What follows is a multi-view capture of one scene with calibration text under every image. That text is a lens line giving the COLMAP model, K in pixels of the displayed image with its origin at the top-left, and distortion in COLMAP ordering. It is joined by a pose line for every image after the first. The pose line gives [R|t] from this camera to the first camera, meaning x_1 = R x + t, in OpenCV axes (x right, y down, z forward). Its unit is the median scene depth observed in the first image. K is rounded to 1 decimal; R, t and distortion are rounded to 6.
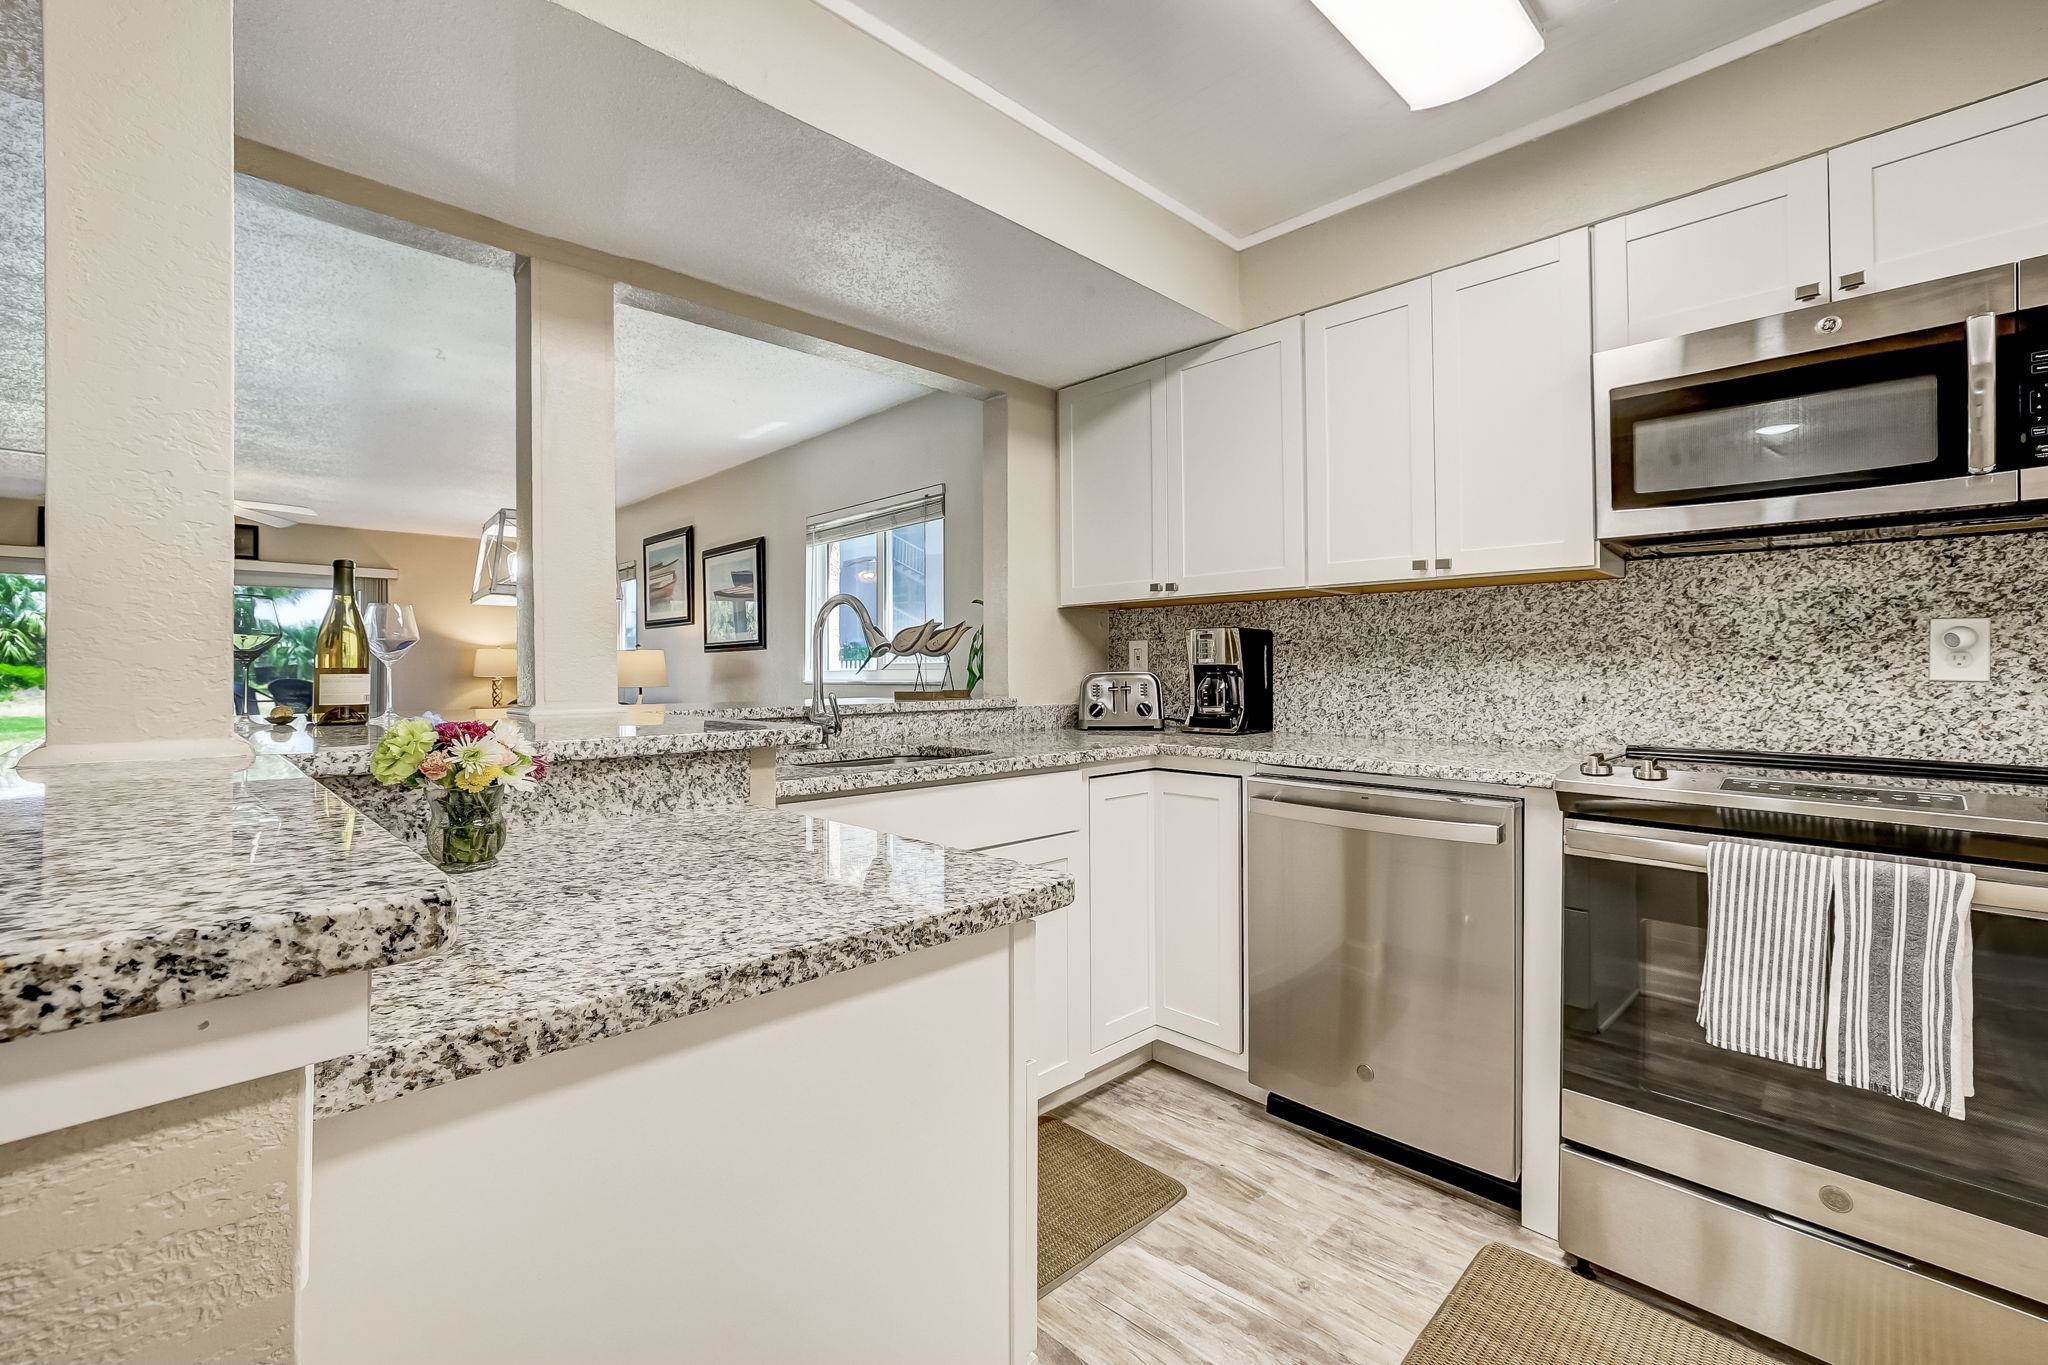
lens RADIAL K [[880.1, 0, 1036.4], [0, 880.1, 665.9], [0, 0, 1]] dist [-0.013485, 0.004397]
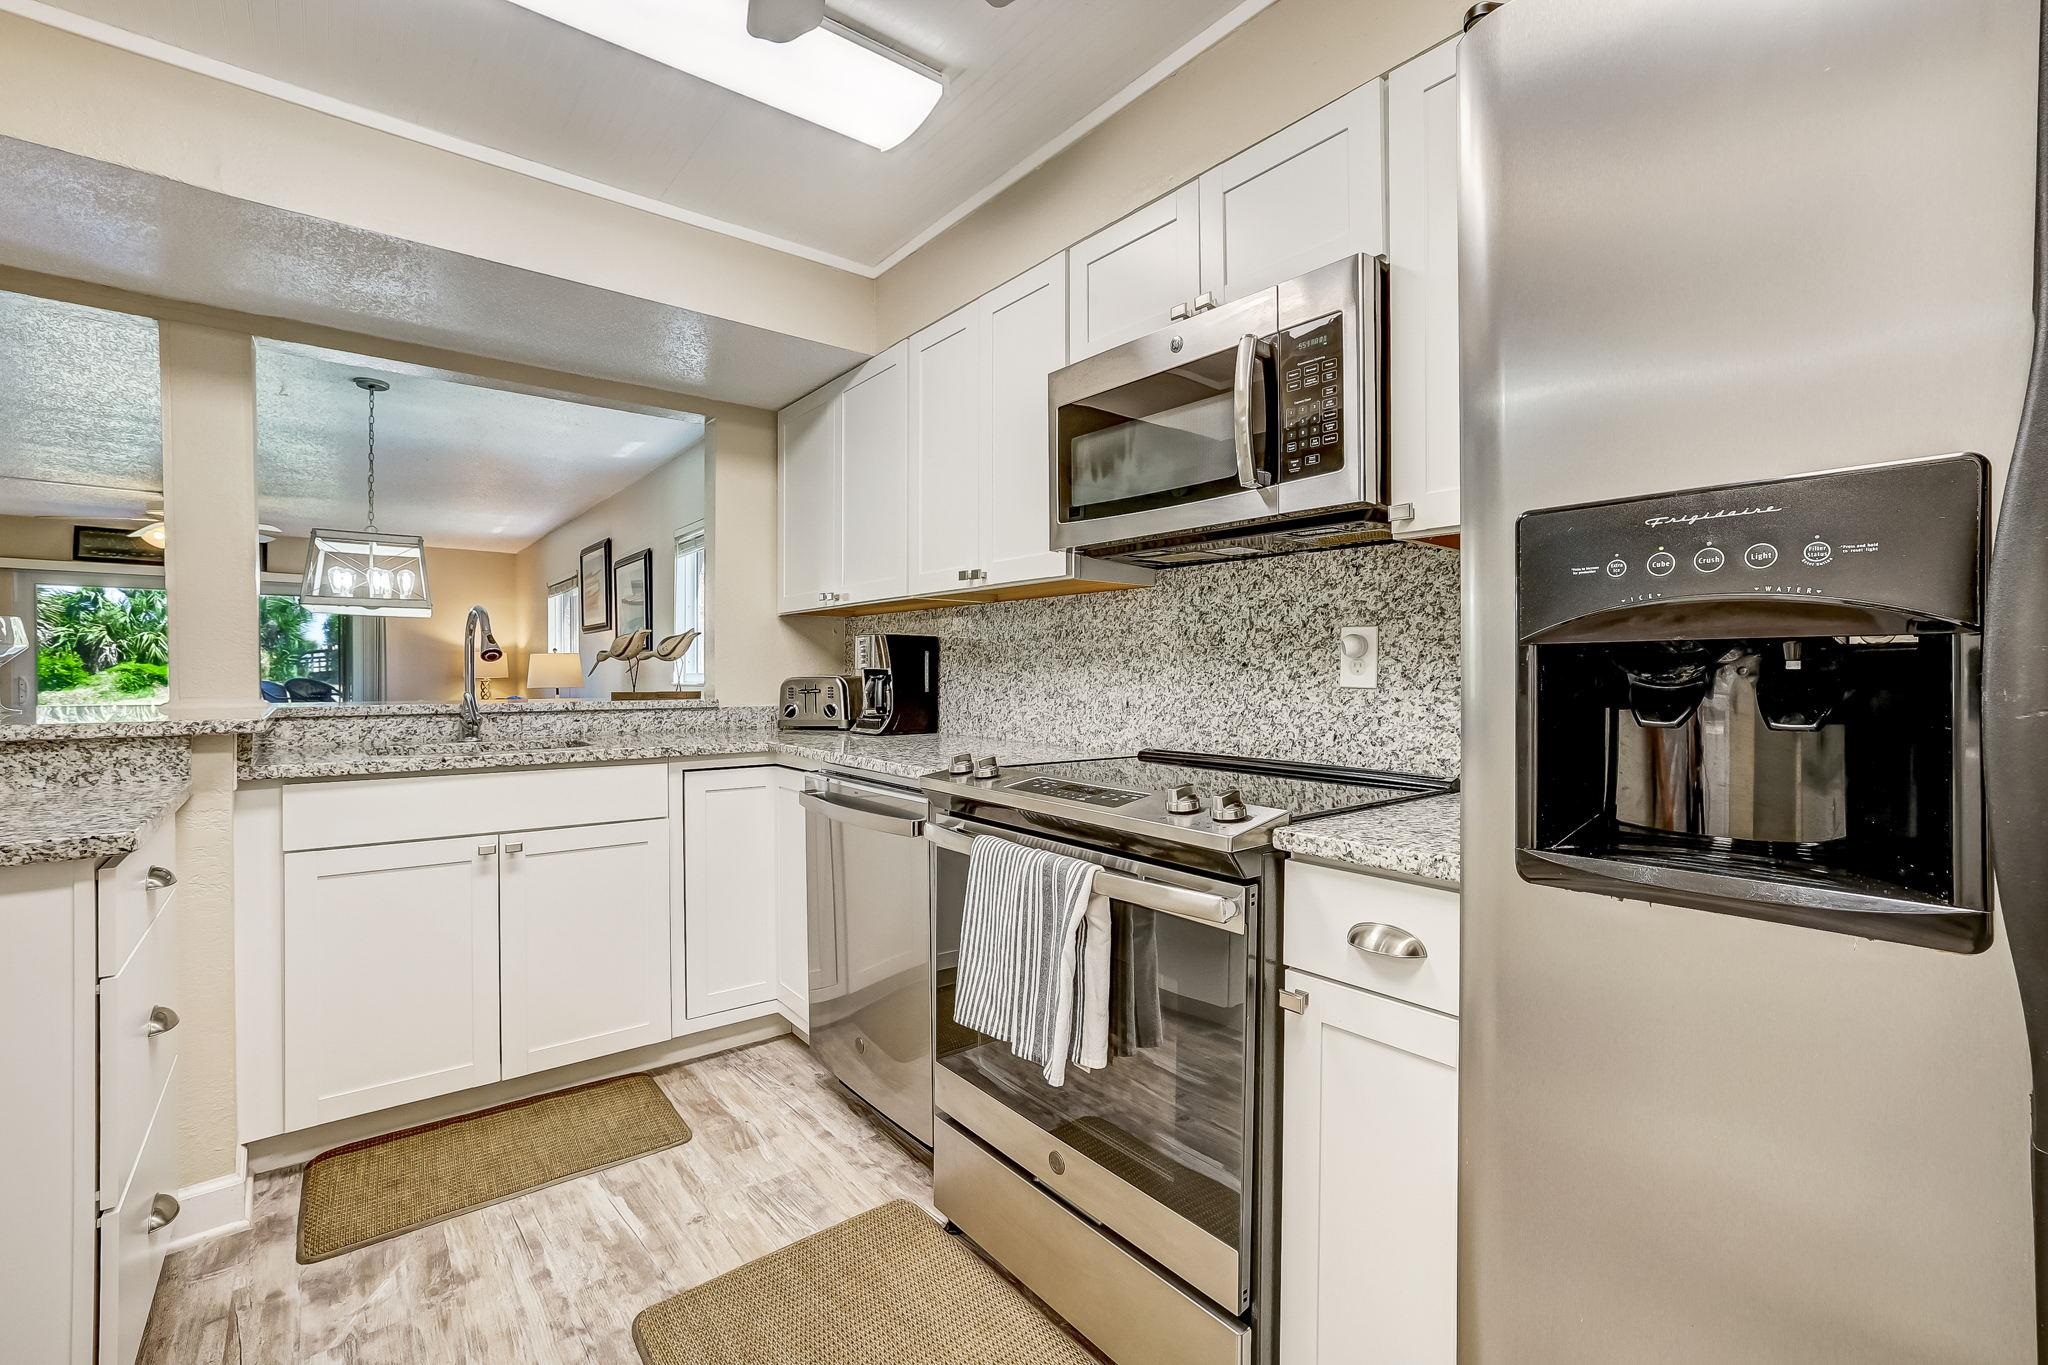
lens RADIAL K [[880.1, 0, 1021.2], [0, 880.1, 685.8], [0, 0, 1]] dist [-0.013485, 0.004397]
pose [[0.994511, 0.006315, -0.104445, 0.673292], [-0.004414, 0.999821, 0.018424, -0.002039], [0.104543, -0.017862, 0.994360, -0.054490]]
